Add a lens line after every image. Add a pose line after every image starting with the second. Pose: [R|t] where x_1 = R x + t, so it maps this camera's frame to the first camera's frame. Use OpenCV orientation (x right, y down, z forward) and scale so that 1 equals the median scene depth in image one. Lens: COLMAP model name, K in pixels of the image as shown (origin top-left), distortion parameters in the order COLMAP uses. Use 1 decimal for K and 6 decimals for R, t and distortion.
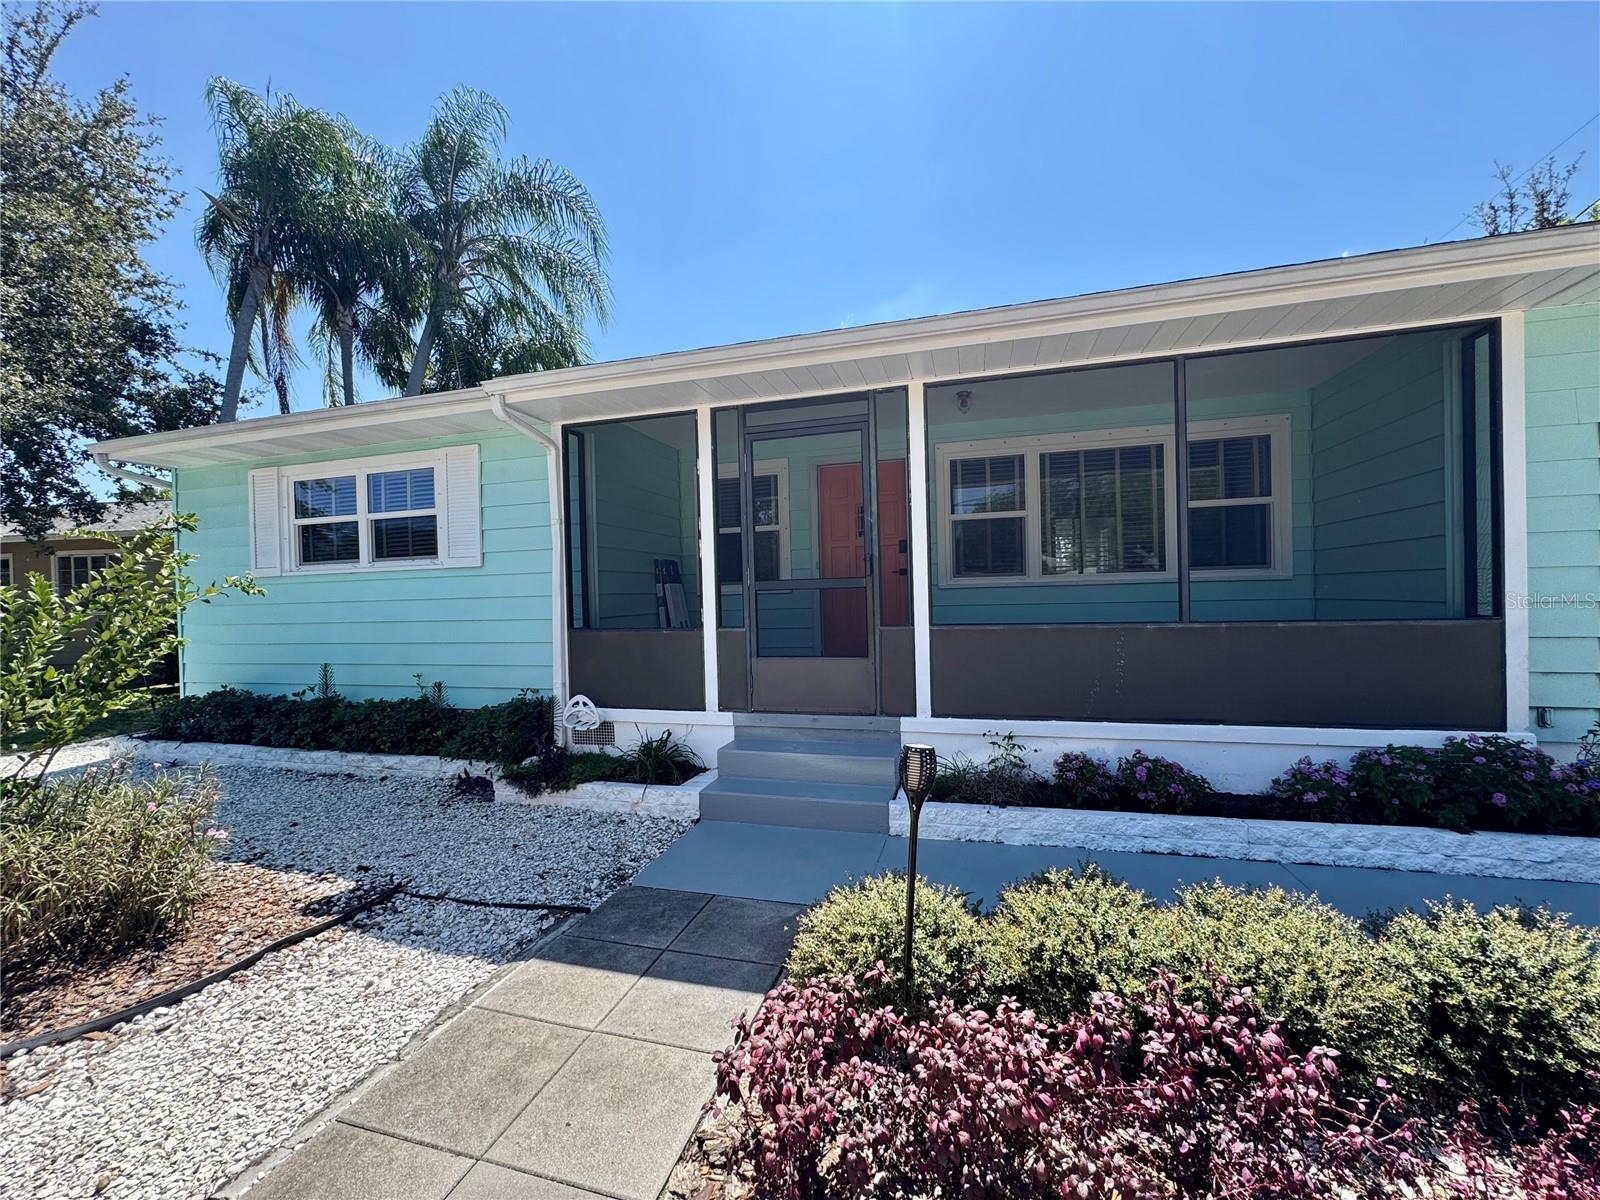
lens RADIAL K [[637.7, 0, 801.6], [0, 637.7, 604.1], [0, 0, 1]] dist [-0.002634, 0.001265]
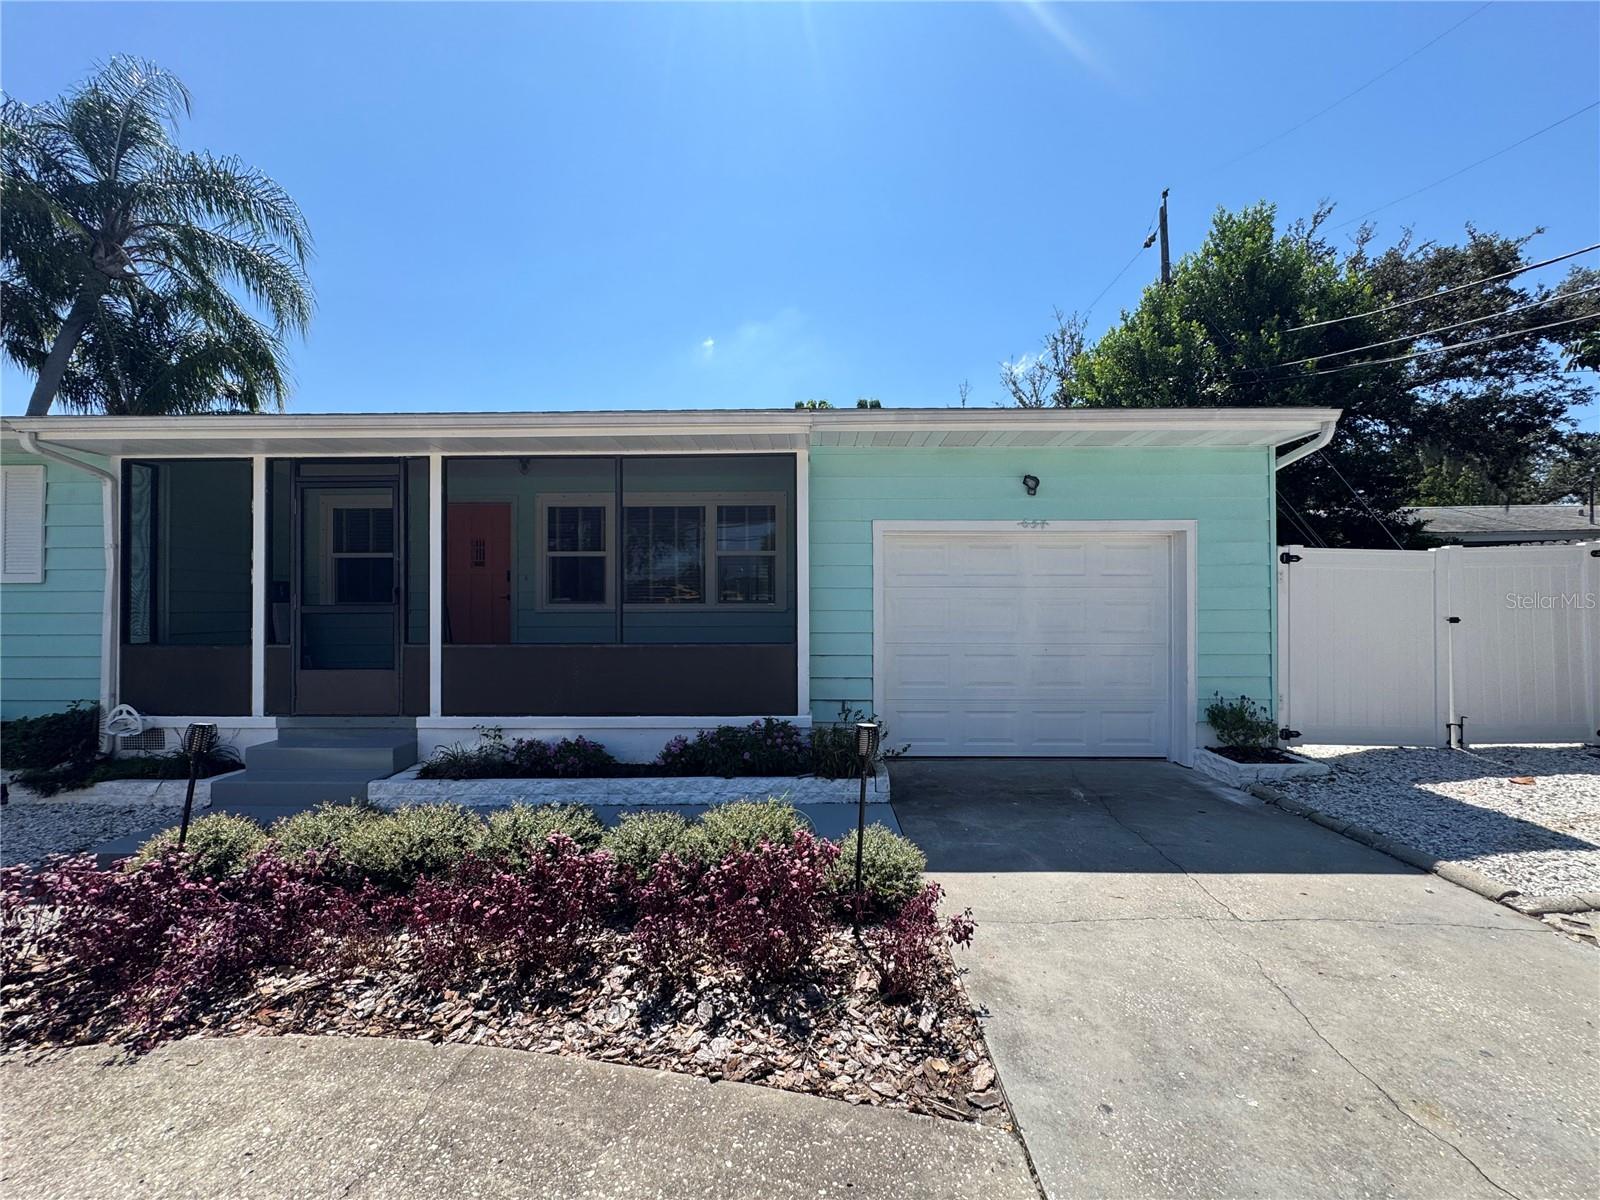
lens RADIAL K [[637.7, 0, 792.7], [0, 637.7, 600.3], [0, 0, 1]] dist [-0.002634, 0.001265]
pose [[0.966103, 0.024886, 0.256953, 0.507892], [-0.017825, 0.999398, -0.029773, -0.026893], [-0.257539, 0.024184, 0.965965, -0.388157]]
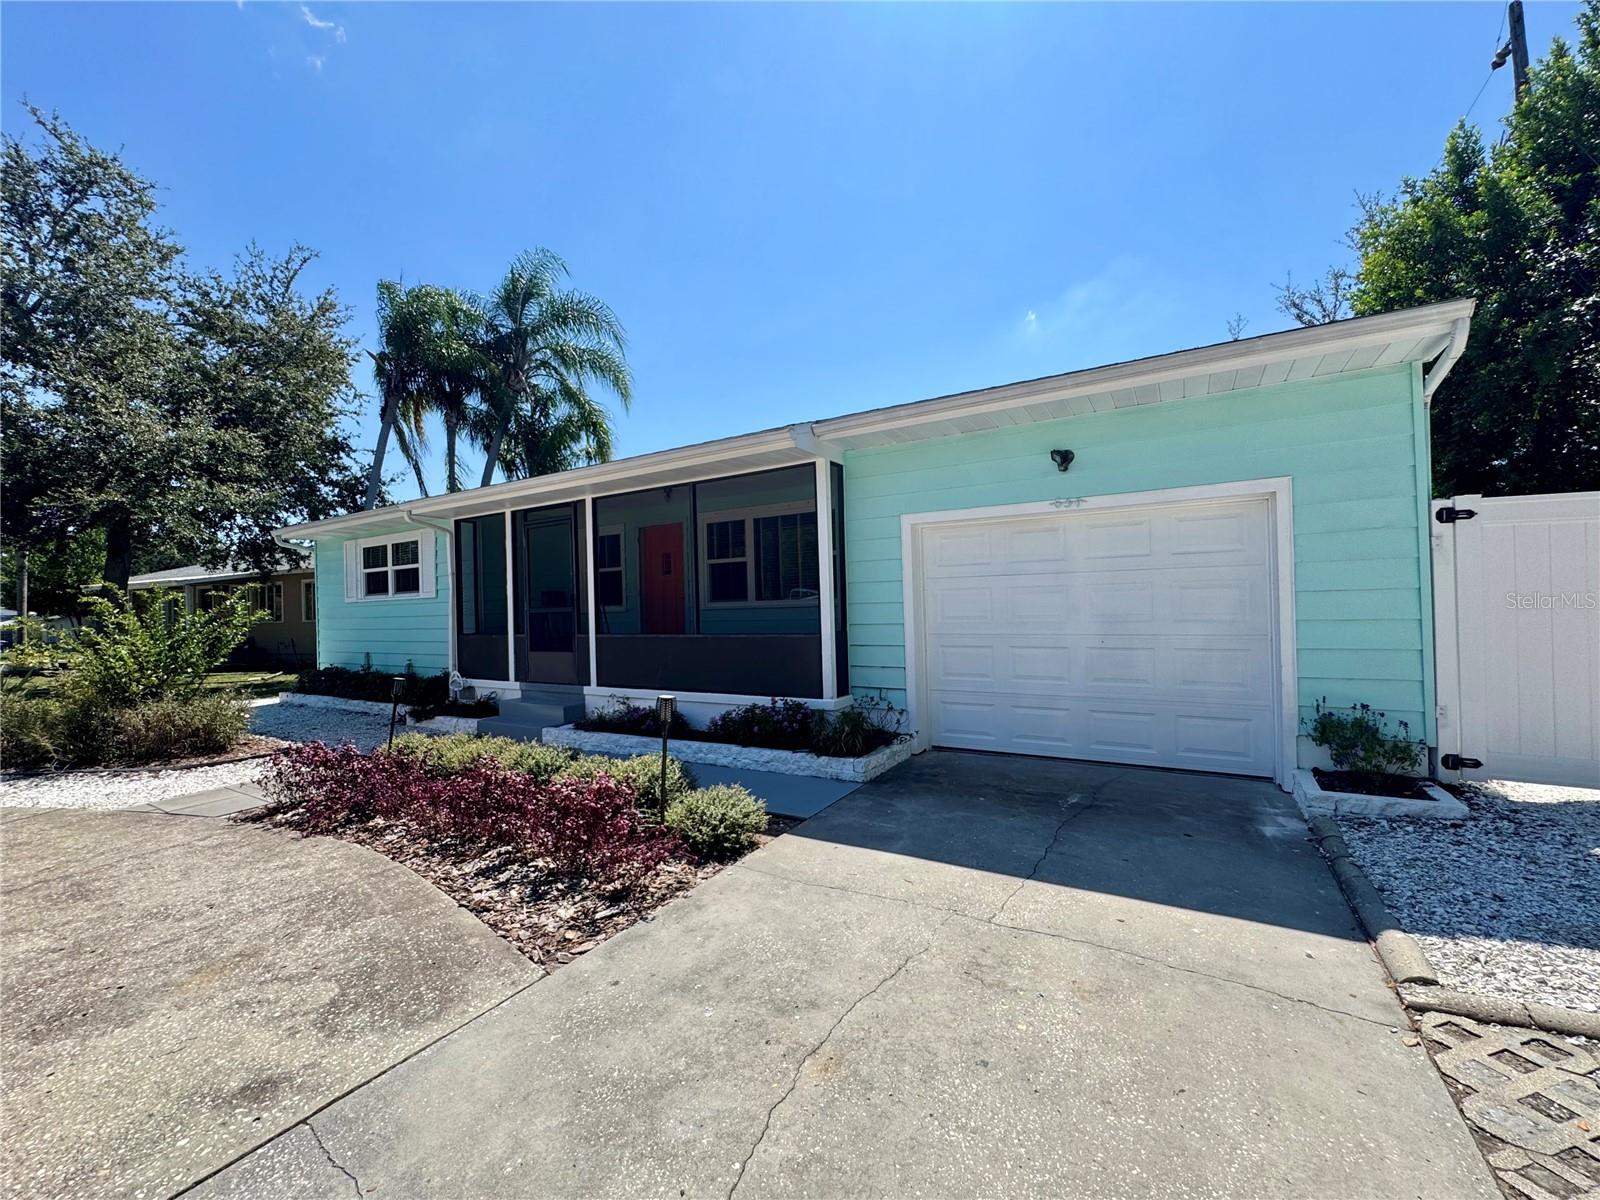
lens RADIAL K [[637.7, 0, 795.7], [0, 637.7, 598.1], [0, 0, 1]] dist [-0.002634, 0.001265]
pose [[0.966076, -0.005118, -0.258206, 1.101565], [0.000925, 0.999866, -0.016357, -0.034415], [0.258255, 0.015563, 0.965951, -0.524107]]
